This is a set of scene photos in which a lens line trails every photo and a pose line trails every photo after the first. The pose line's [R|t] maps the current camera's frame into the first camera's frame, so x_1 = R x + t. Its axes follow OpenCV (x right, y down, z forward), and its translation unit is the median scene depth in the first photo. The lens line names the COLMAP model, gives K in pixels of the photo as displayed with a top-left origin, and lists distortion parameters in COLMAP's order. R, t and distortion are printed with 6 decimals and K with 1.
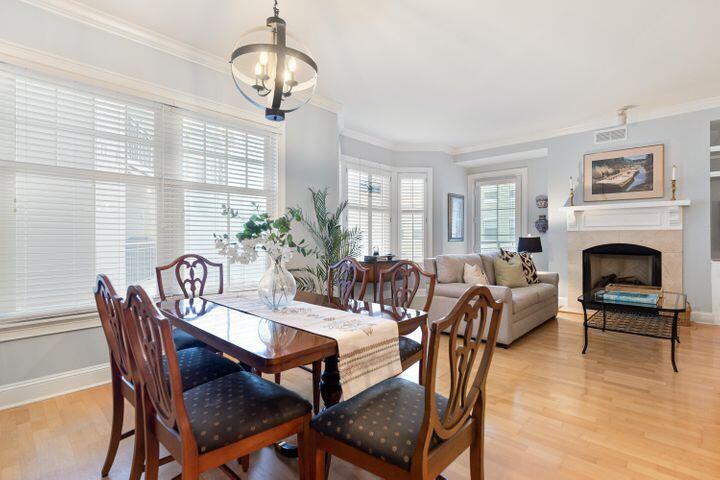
lens RADIAL K [[339.1, 0, 360.3], [0, 339.1, 235.6], [0, 0, 1]] dist [-0.010818, 0.000113]
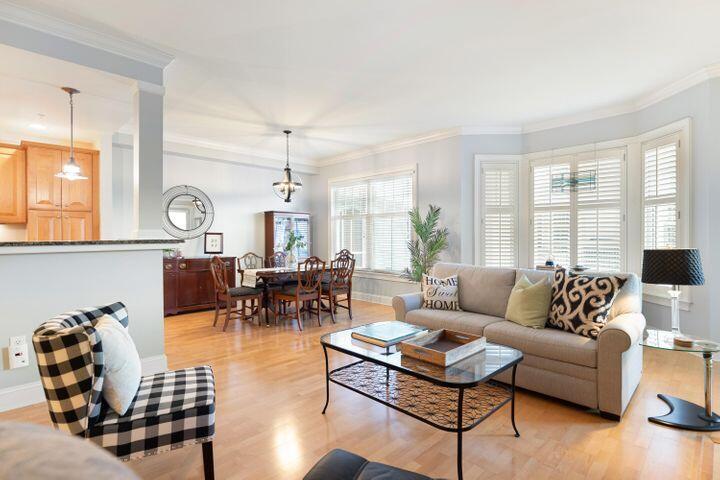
lens RADIAL K [[358.9, 0, 375.4], [0, 358.9, 238.6], [0, 0, 1]] dist [0.001080, -0.000074]
pose [[-0.005959, 0.007627, -0.999953, 1.048942], [0.006204, 0.999952, 0.007590, -0.017791], [0.999963, -0.006158, -0.006006, 0.654350]]
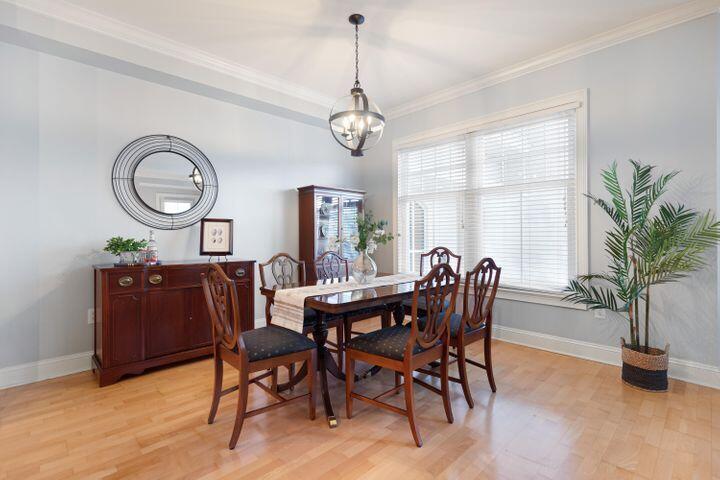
lens RADIAL K [[336.4, 0, 374.8], [0, 336.4, 235.0], [0, 0, 1]] dist [0.000766, 0.000462]
pose [[-0.019237, 0.002763, -0.999811, 0.455727], [0.008190, 0.999963, 0.002606, 0.001606], [0.999781, -0.008138, -0.019259, 0.407345]]
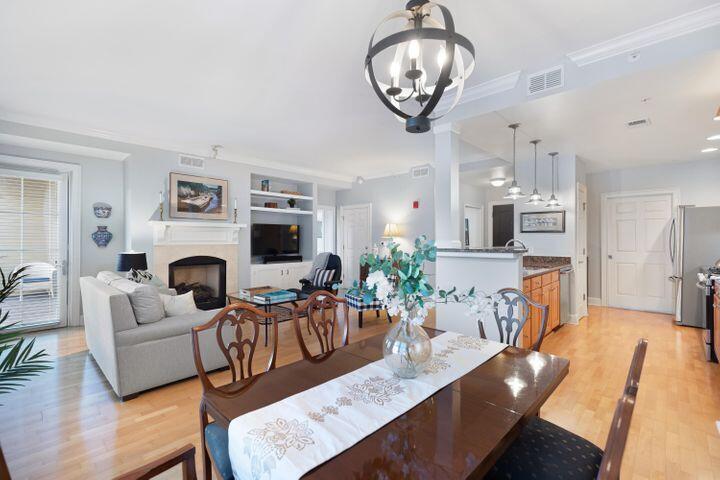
lens RADIAL K [[317.4, 0, 364.0], [0, 317.4, 239.7], [0, 0, 1]] dist [0.005051, -0.000127]
pose [[-0.003428, 0.003368, 0.999988, -0.349748], [-0.001433, 0.999993, -0.003373, -0.030528], [-0.999993, -0.001445, -0.003423, 0.429956]]
